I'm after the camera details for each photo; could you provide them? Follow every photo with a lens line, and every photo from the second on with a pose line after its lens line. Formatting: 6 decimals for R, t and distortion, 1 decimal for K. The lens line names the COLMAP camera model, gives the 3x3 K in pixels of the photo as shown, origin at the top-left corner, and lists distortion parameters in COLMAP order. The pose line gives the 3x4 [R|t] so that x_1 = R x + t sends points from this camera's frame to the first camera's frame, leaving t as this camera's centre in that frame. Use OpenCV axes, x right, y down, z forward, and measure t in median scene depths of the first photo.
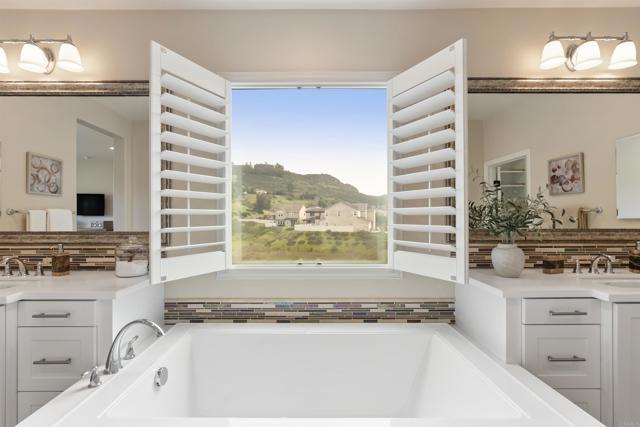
lens RADIAL K [[291.2, 0, 320.4], [0, 291.2, 211.4], [0, 0, 1]] dist [-0.002760, 0.000829]
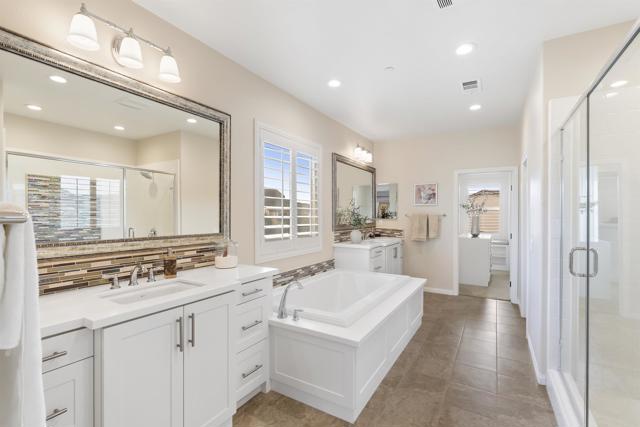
lens RADIAL K [[287.9, 0, 321.0], [0, 287.9, 215.8], [0, 0, 1]] dist [-0.009234, -0.000170]
pose [[0.521285, 0.000495, 0.853382, -1.387275], [0.010438, 0.999921, -0.006956, 0.009713], [-0.853319, 0.012533, 0.521239, -0.011084]]
